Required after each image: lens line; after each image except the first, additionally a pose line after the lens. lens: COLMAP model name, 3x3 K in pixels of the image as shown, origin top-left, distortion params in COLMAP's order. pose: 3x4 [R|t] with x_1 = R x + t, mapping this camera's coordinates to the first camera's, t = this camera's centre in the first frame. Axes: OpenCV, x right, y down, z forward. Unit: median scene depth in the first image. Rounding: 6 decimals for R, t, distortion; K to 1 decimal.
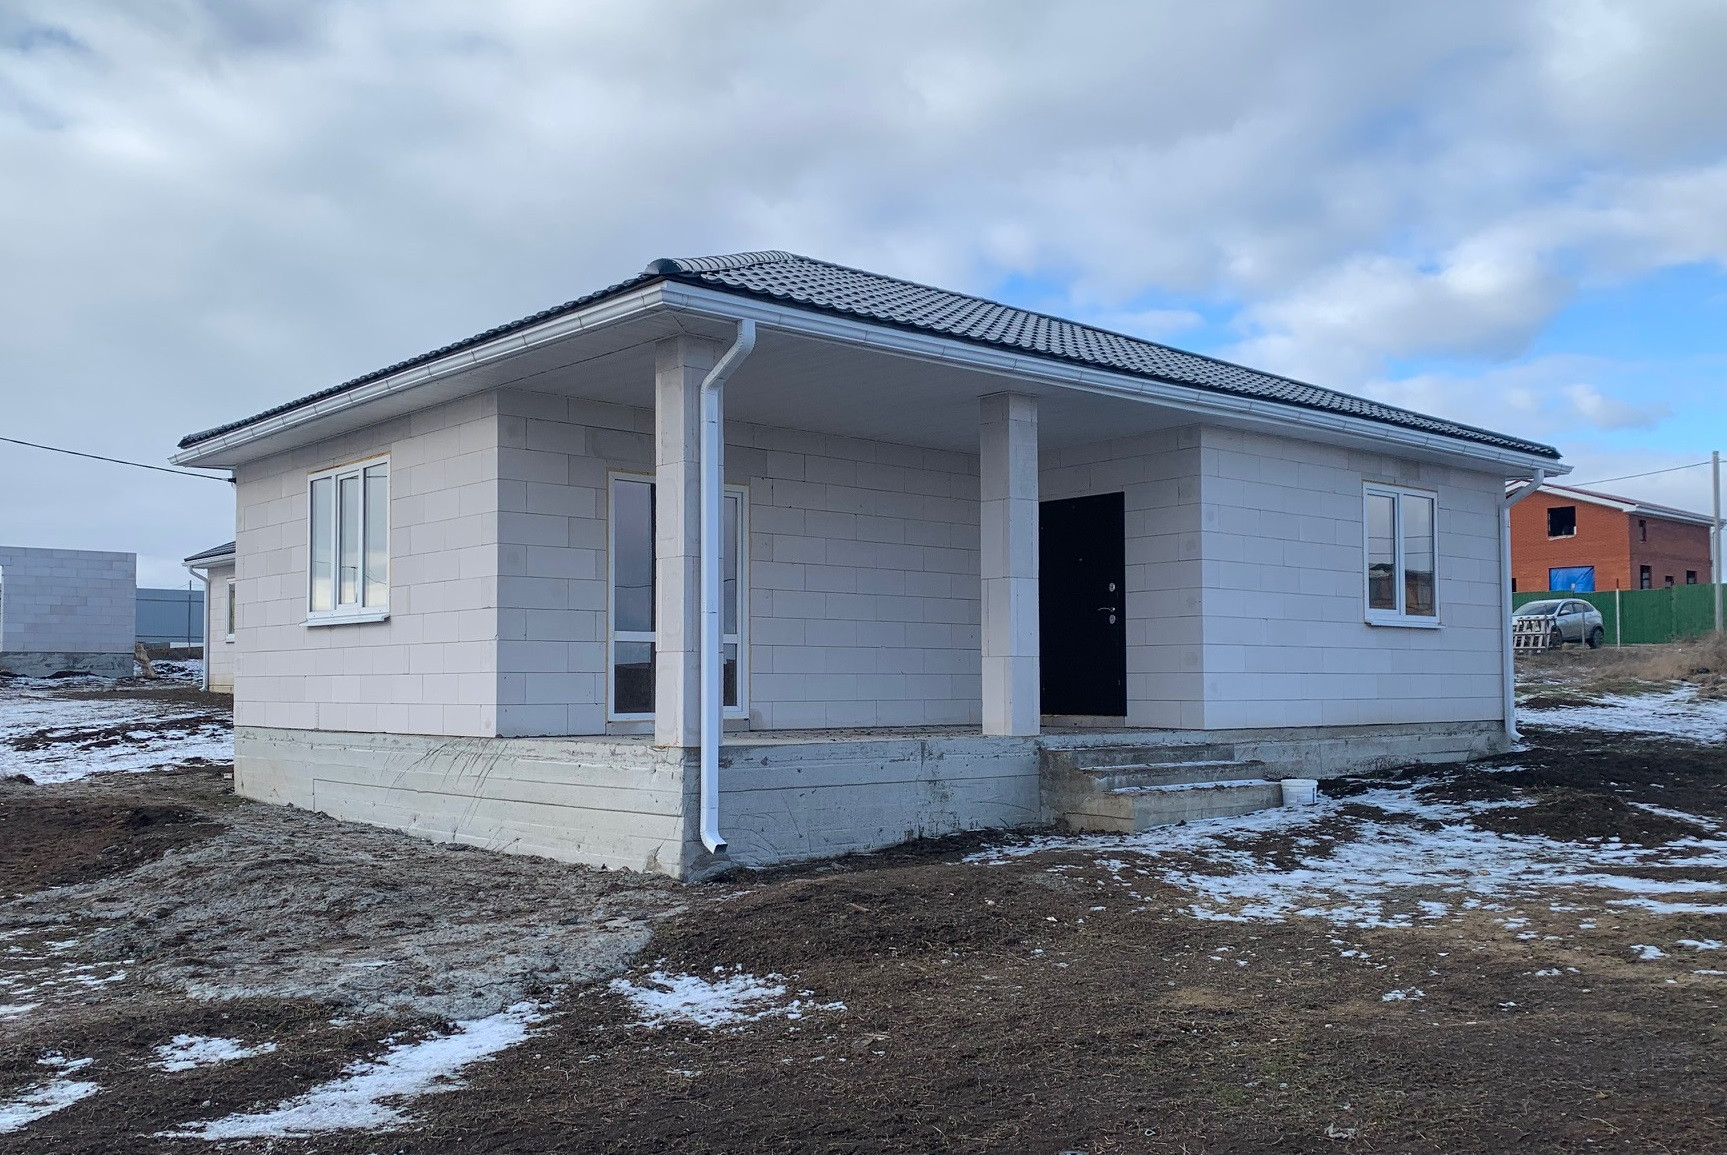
lens RADIAL K [[1564.3, 0, 859.5], [0, 1564.3, 679.7], [0, 0, 1]] dist [0.014022, 0.002777]
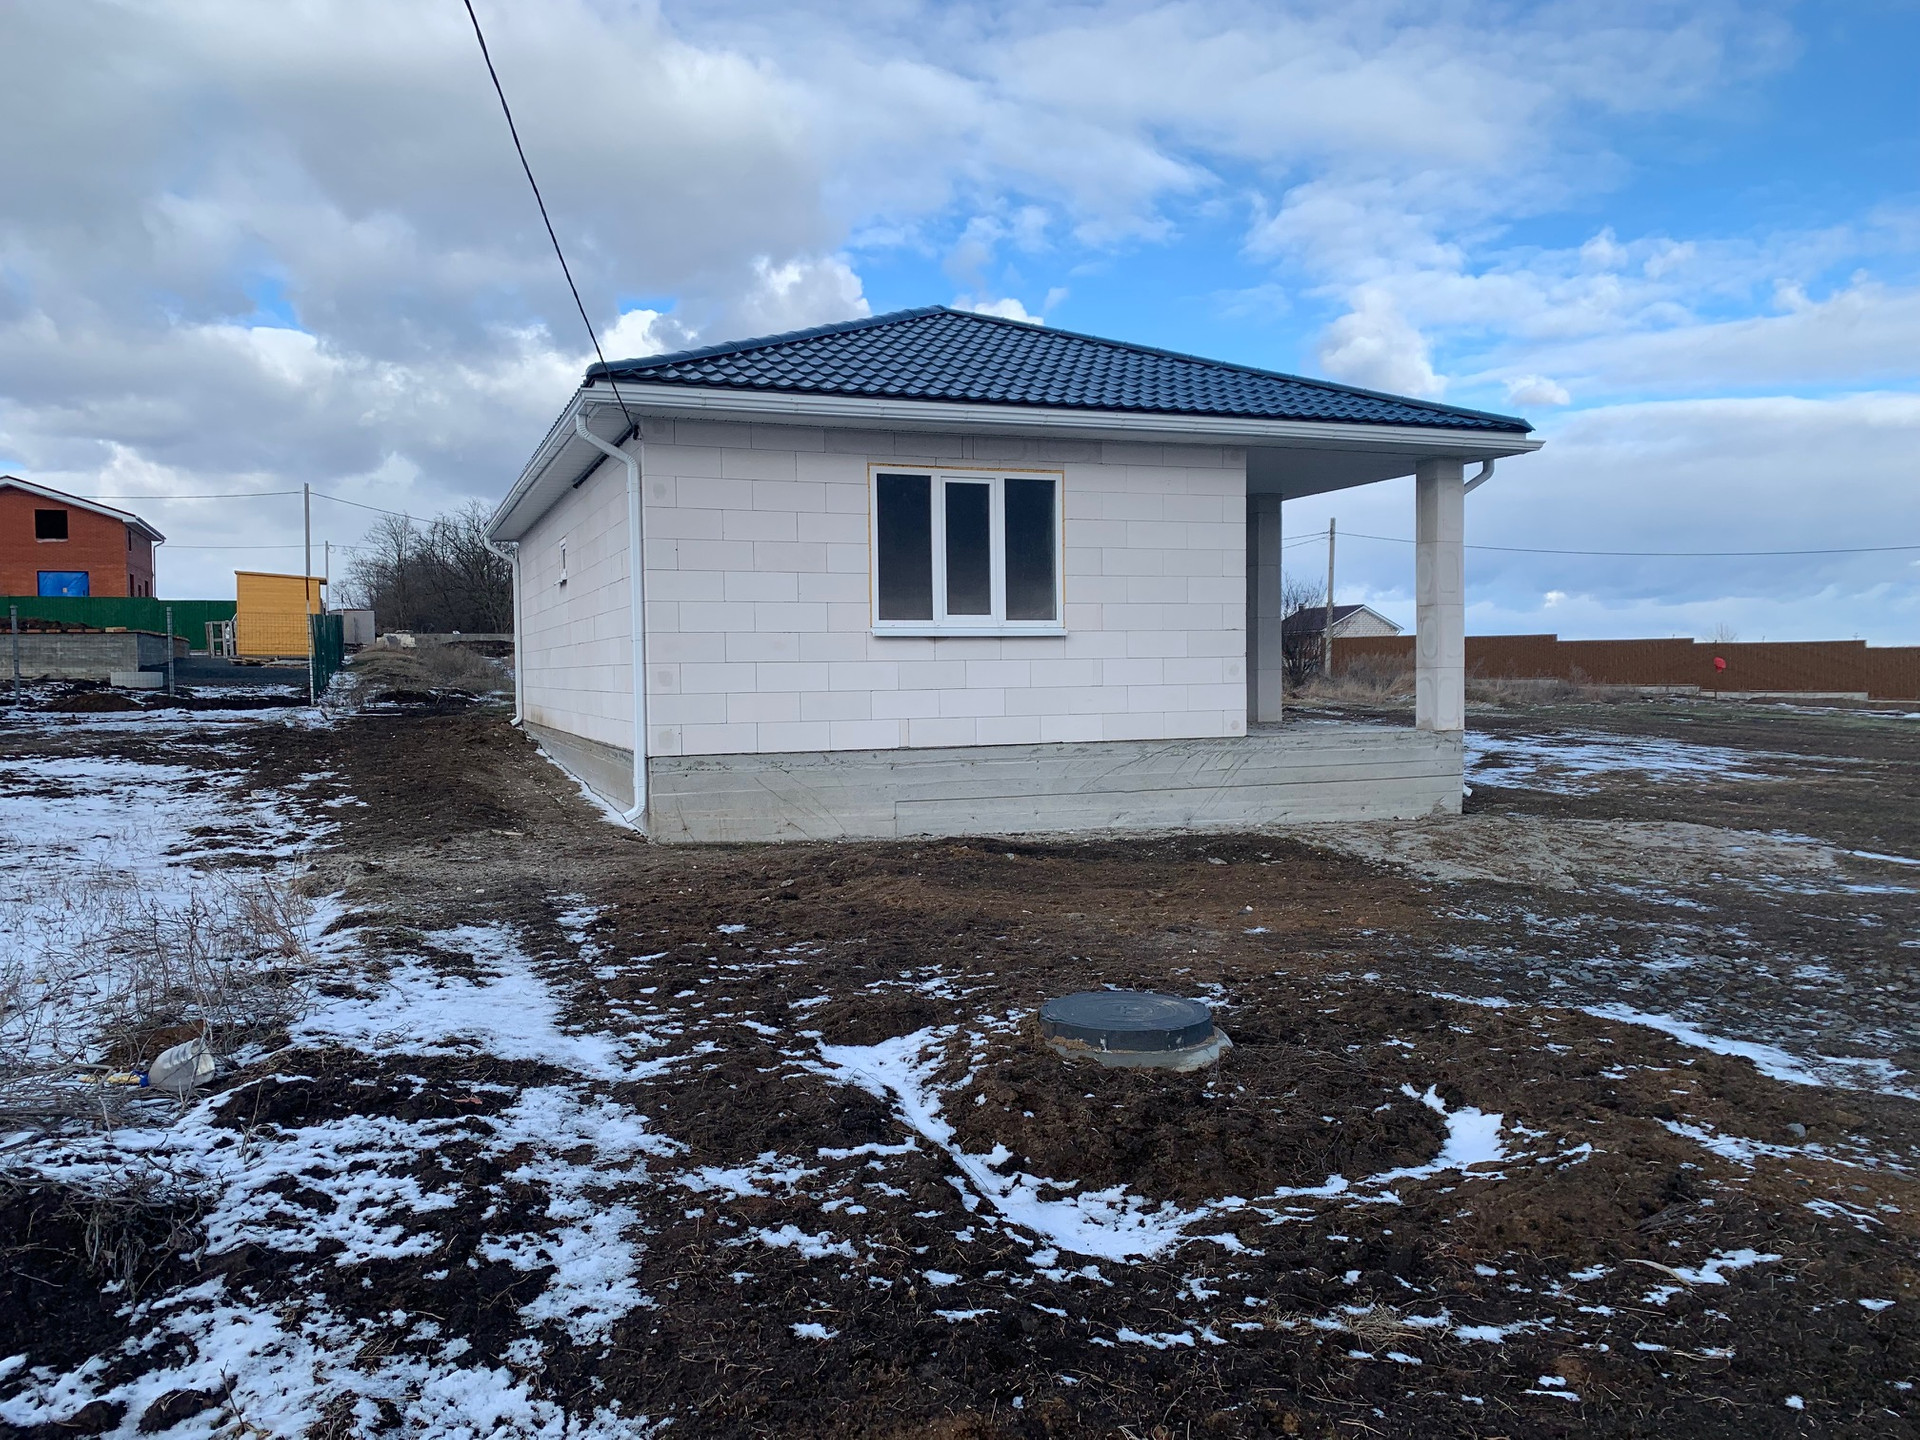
lens RADIAL K [[1456.8, 0, 935.7], [0, 1456.8, 725.4], [0, 0, 1]] dist [0.026271, -0.014563]
pose [[0.377431, -0.038312, 0.925245, -1.124491], [0.009532, 0.999252, 0.037488, -0.013373], [-0.925988, -0.005330, 0.377514, 0.646619]]
